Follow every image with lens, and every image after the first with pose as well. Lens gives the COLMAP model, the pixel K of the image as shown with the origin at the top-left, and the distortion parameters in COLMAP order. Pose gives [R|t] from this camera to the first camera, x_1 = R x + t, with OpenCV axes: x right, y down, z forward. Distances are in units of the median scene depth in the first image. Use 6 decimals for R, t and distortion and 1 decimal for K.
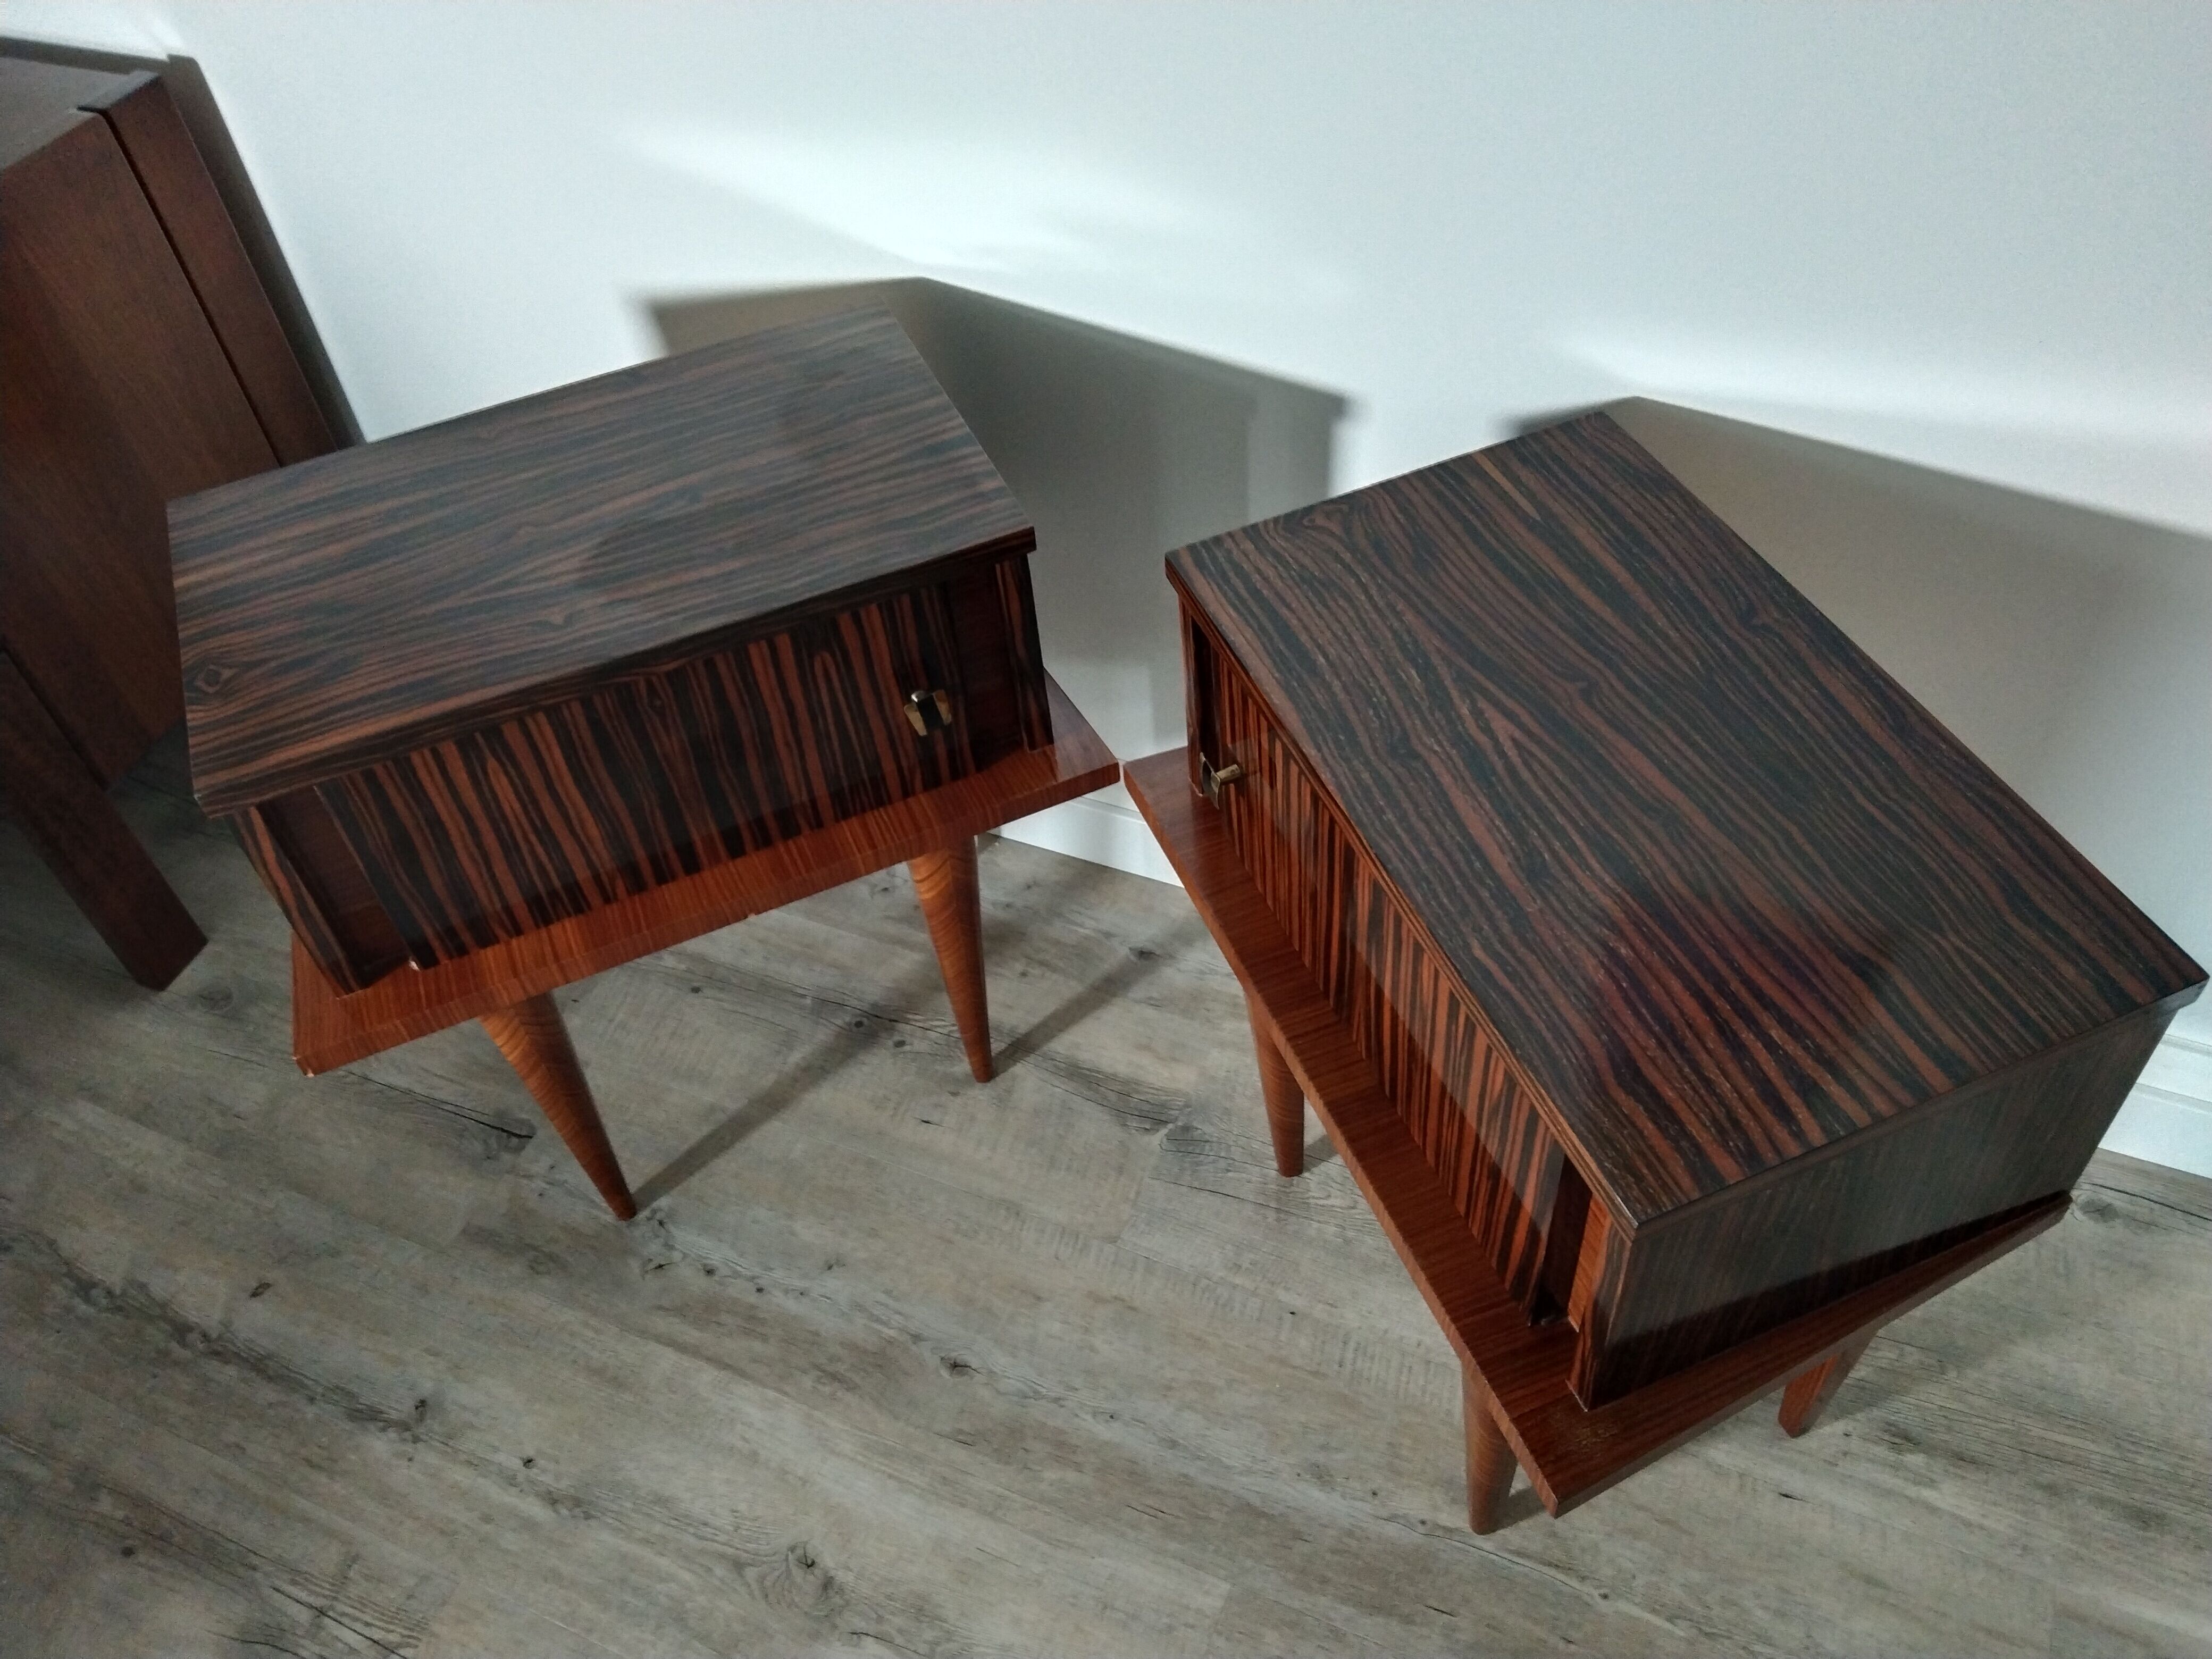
lens RADIAL K [[1781.5, 0, 1136.6], [0, 1781.5, 821.6], [0, 0, 1]] dist [0.036156, -0.104200]
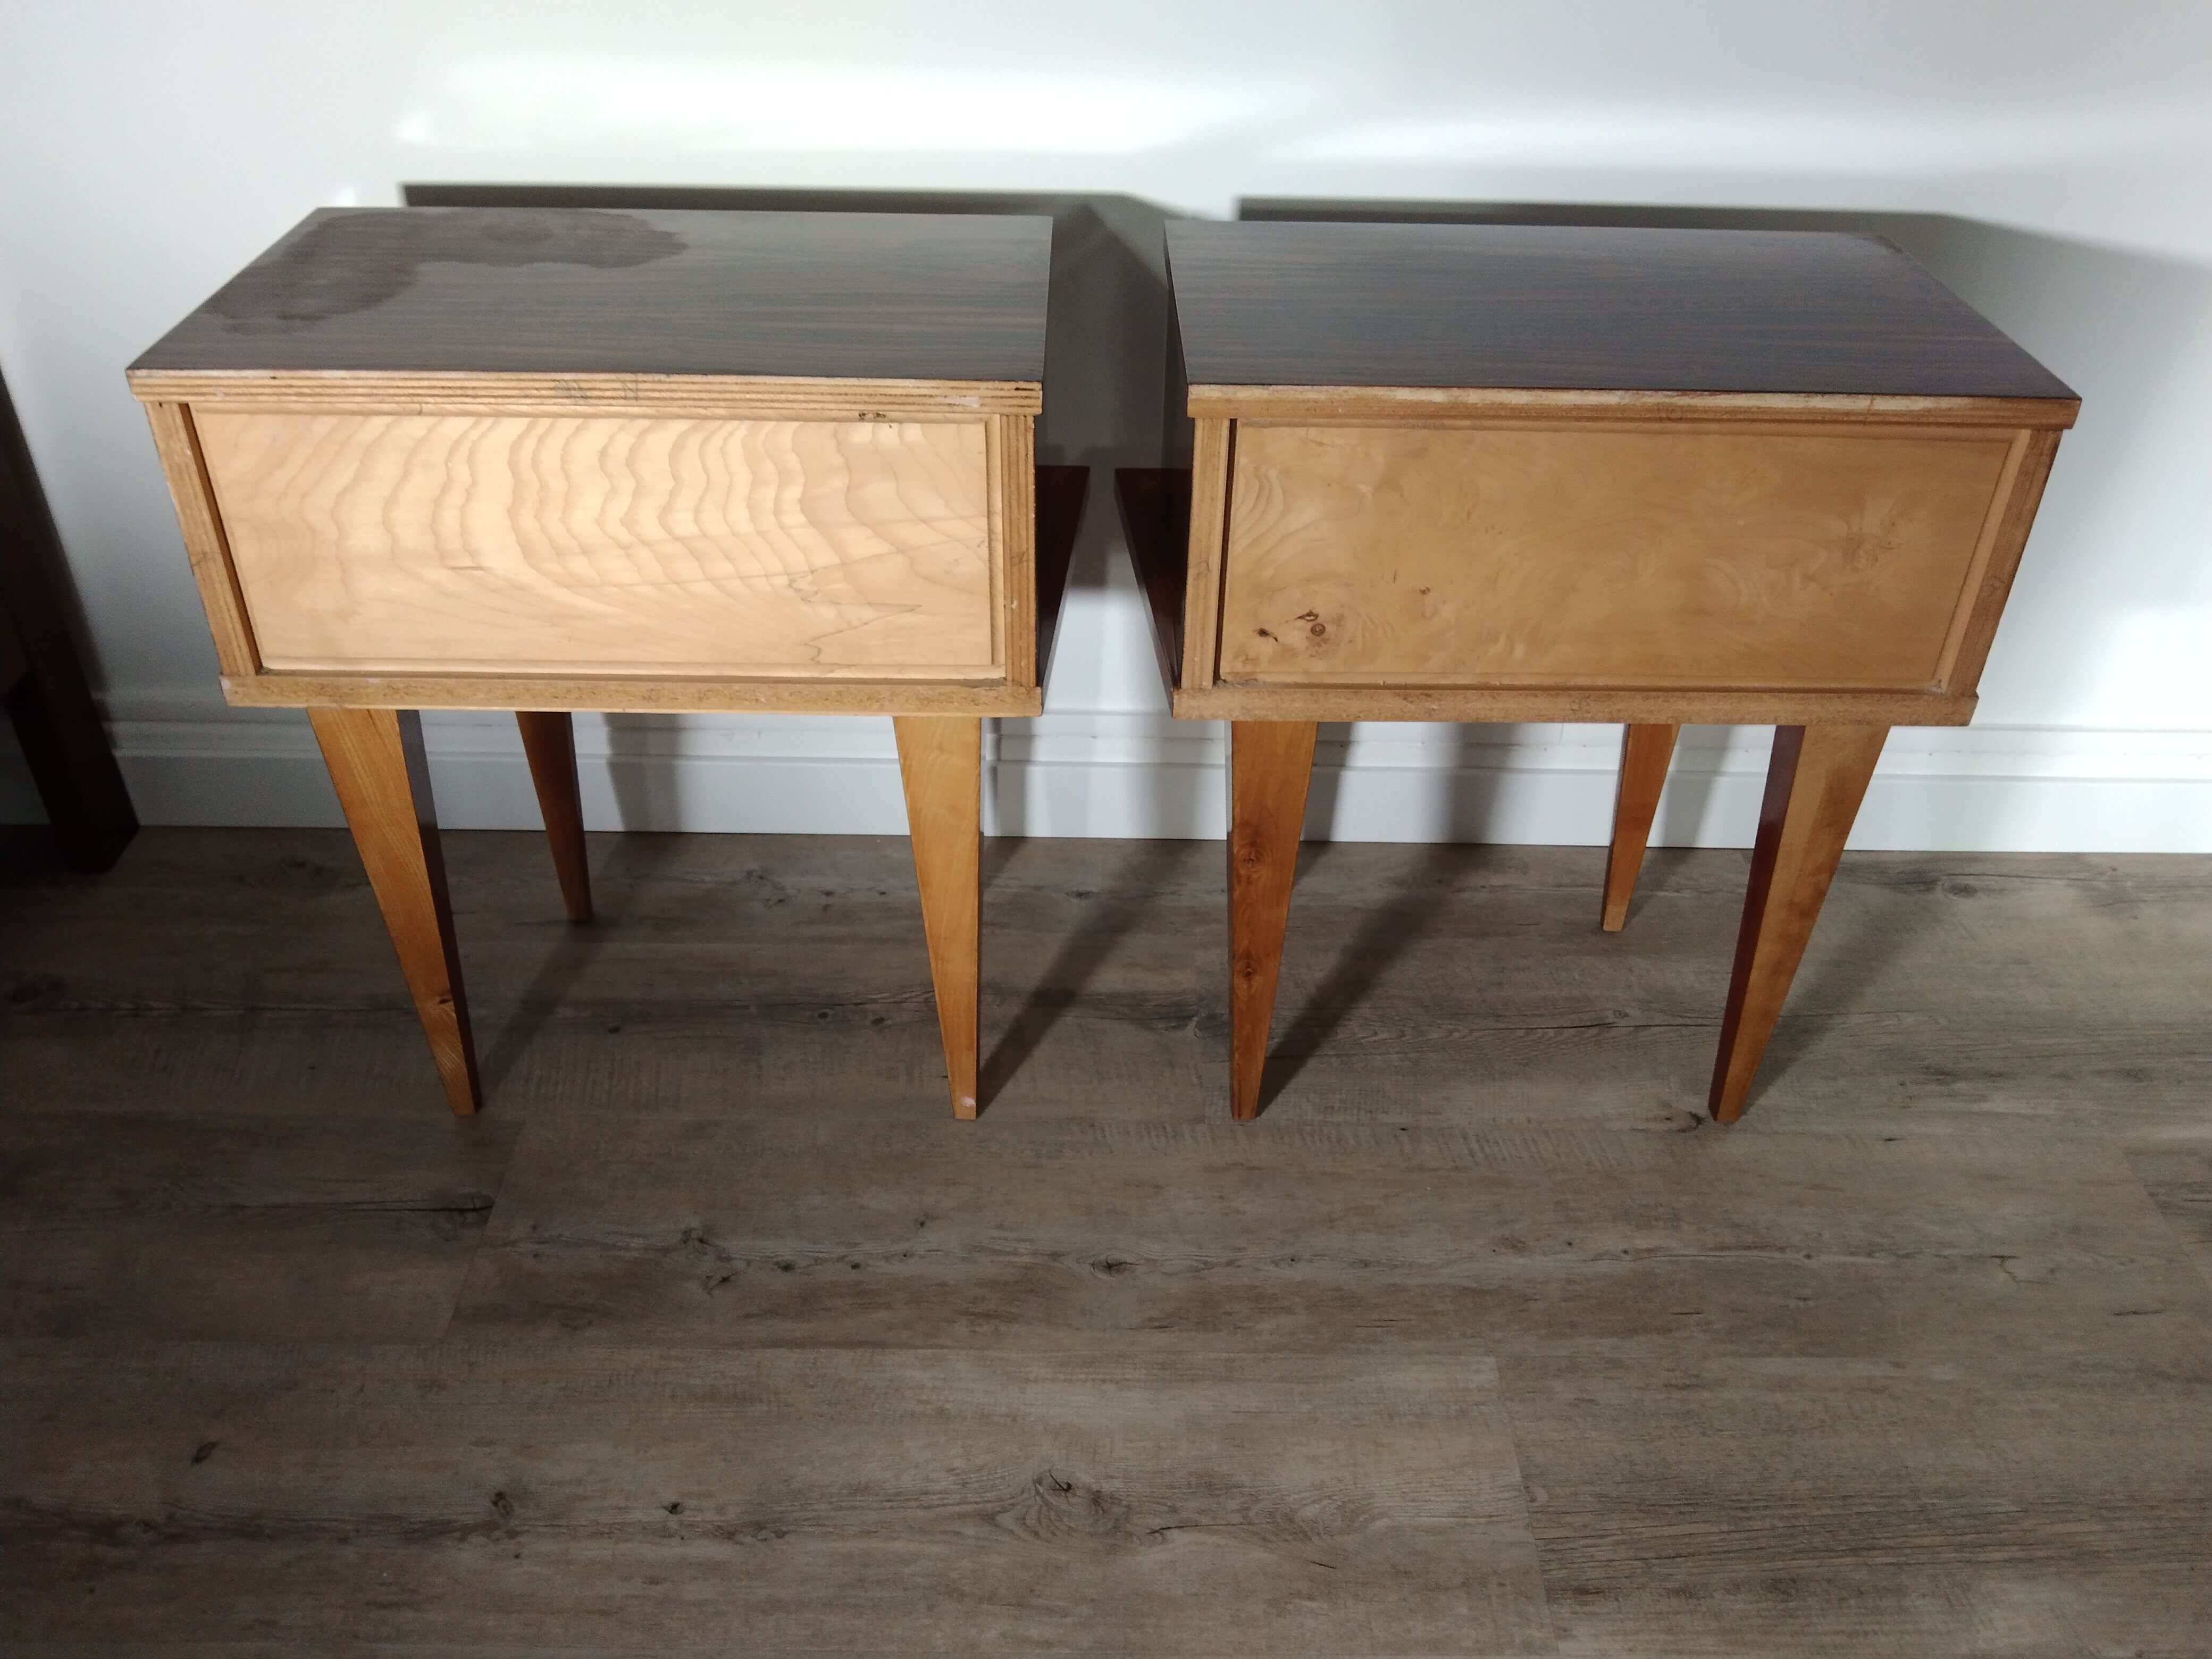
lens RADIAL K [[1781.5, 0, 1112.7], [0, 1781.5, 818.6], [0, 0, 1]] dist [0.036156, -0.104200]
pose [[0.908429, -0.160874, 0.385844, -0.413127], [0.240727, 0.955906, -0.168209, 0.239292], [-0.341770, 0.245689, 0.907100, 0.120348]]
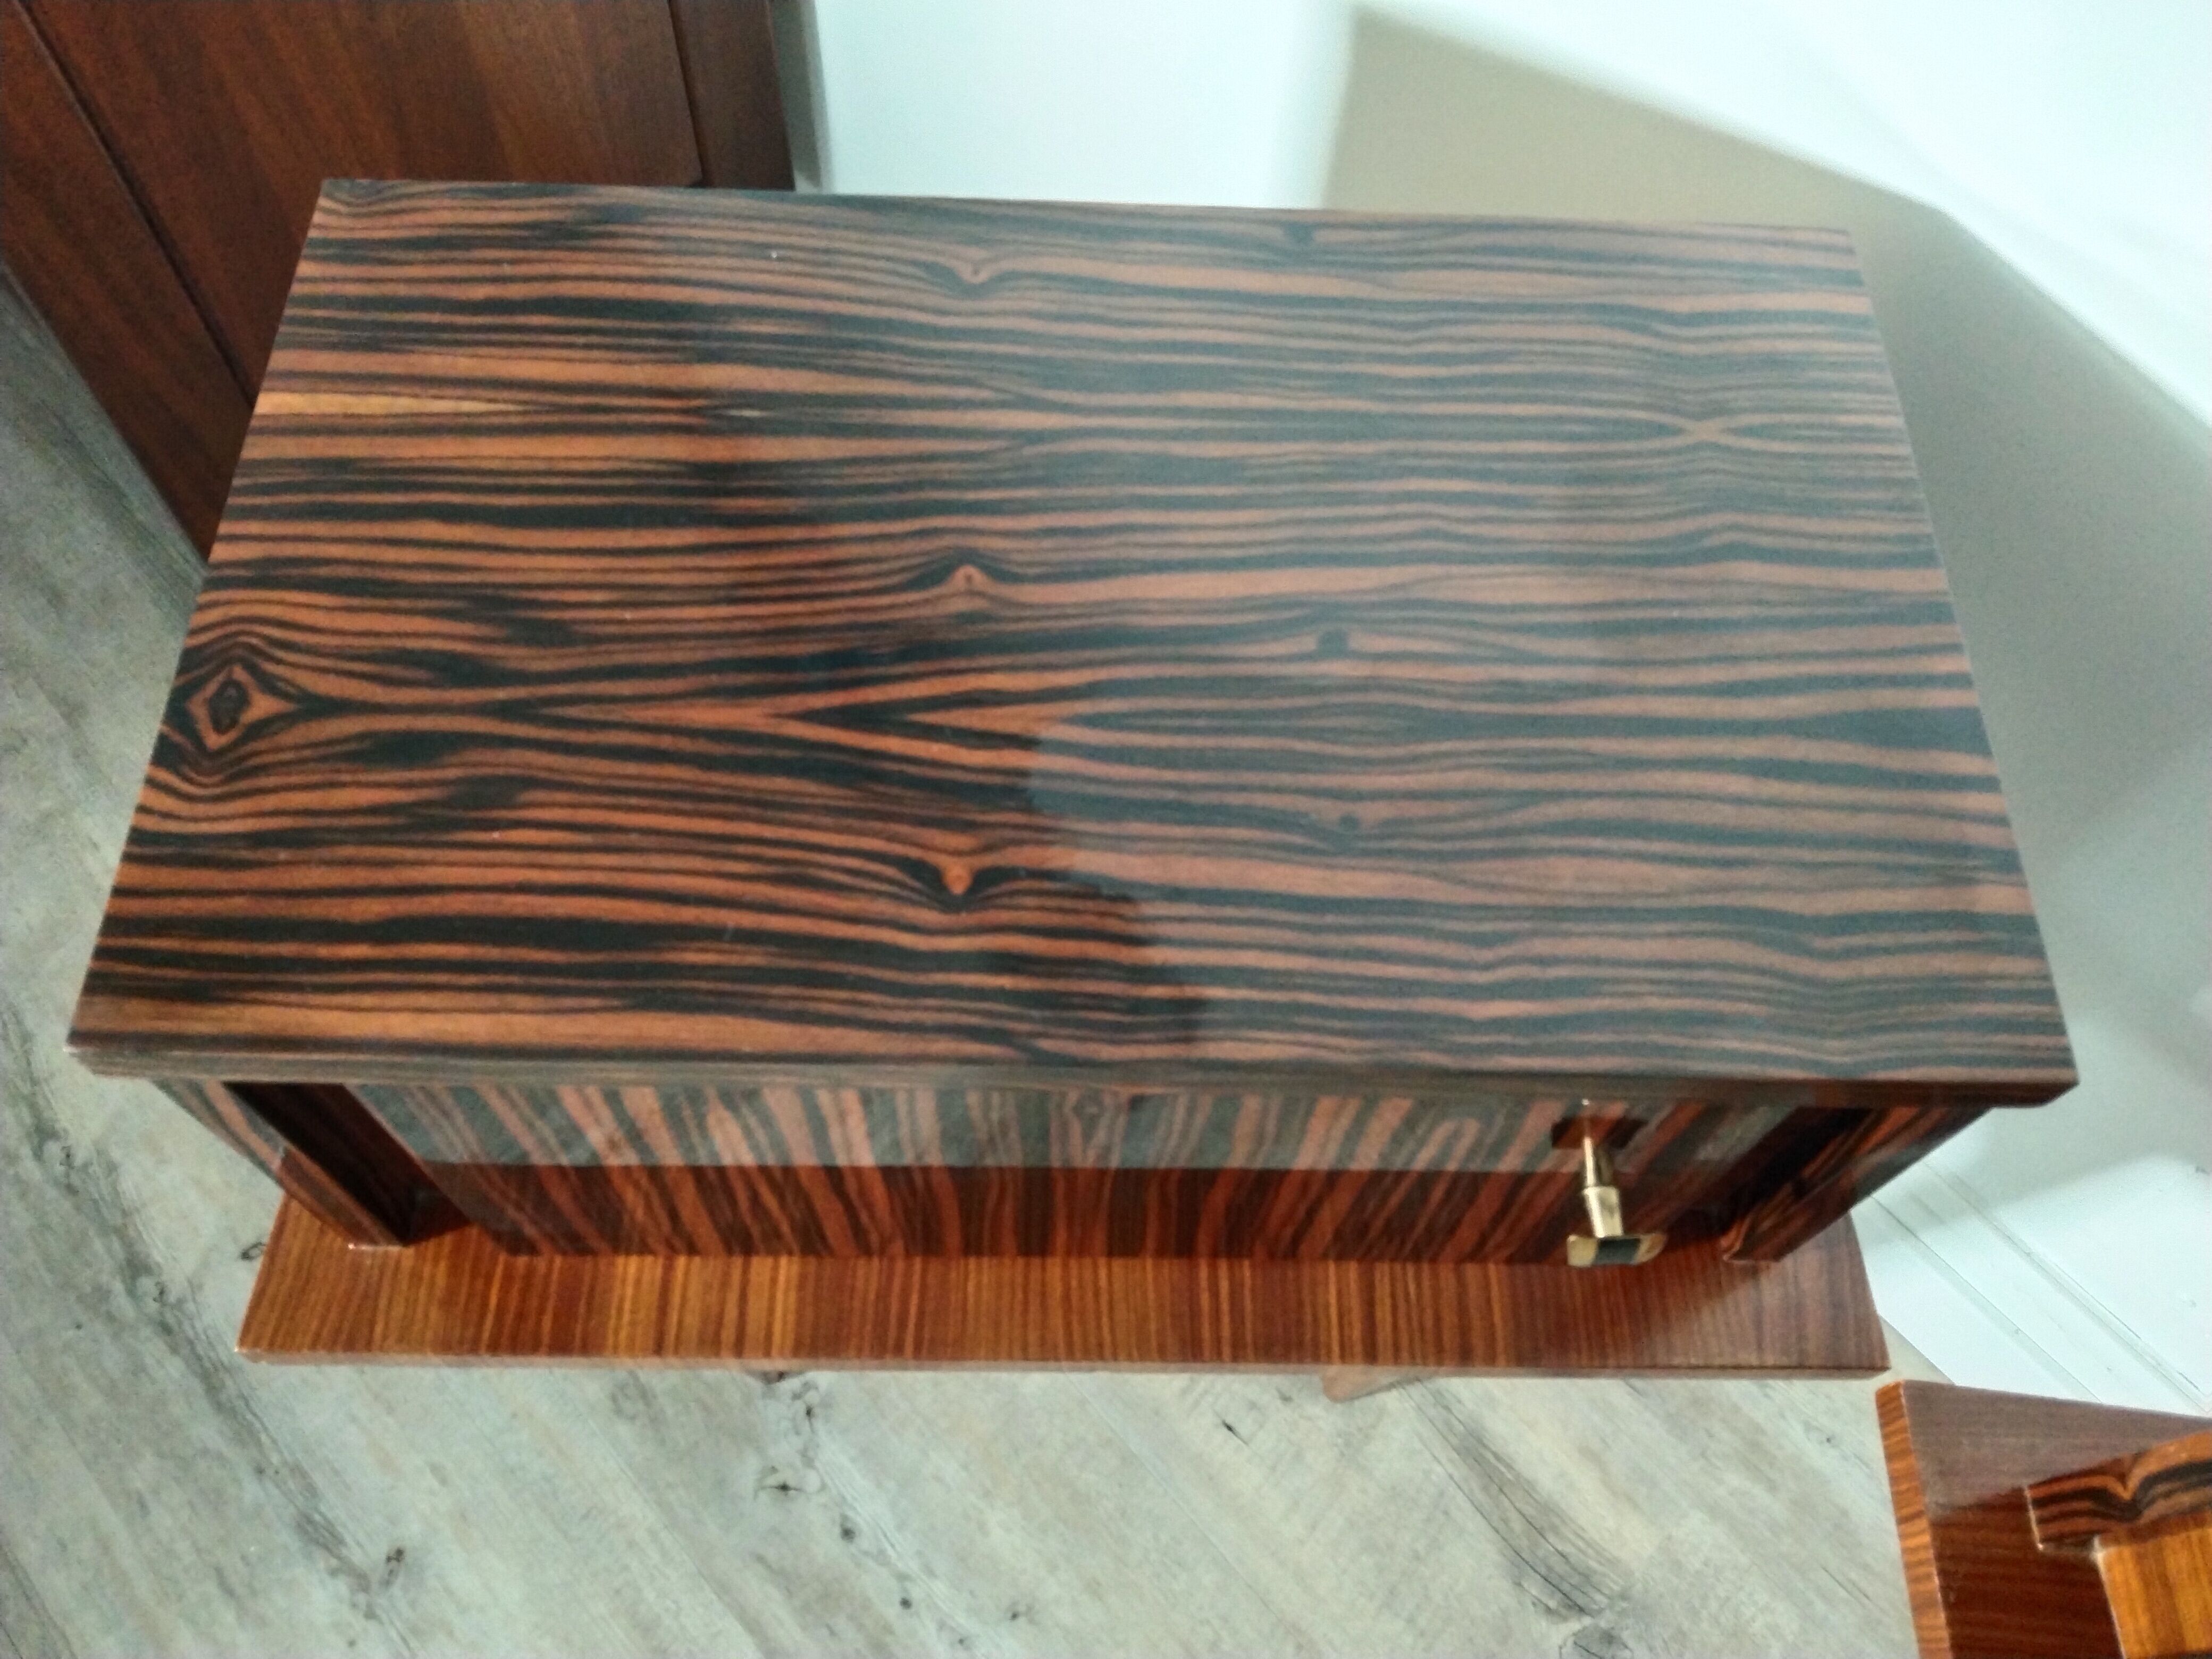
lens RADIAL K [[1781.5, 0, 1121.4], [0, 1781.5, 840.2], [0, 0, 1]] dist [0.036156, -0.104200]
pose [[0.910720, 0.402530, -0.092513, -0.198563], [-0.364531, 0.888676, 0.278159, -0.204033], [0.194181, -0.219601, 0.956070, 0.469555]]
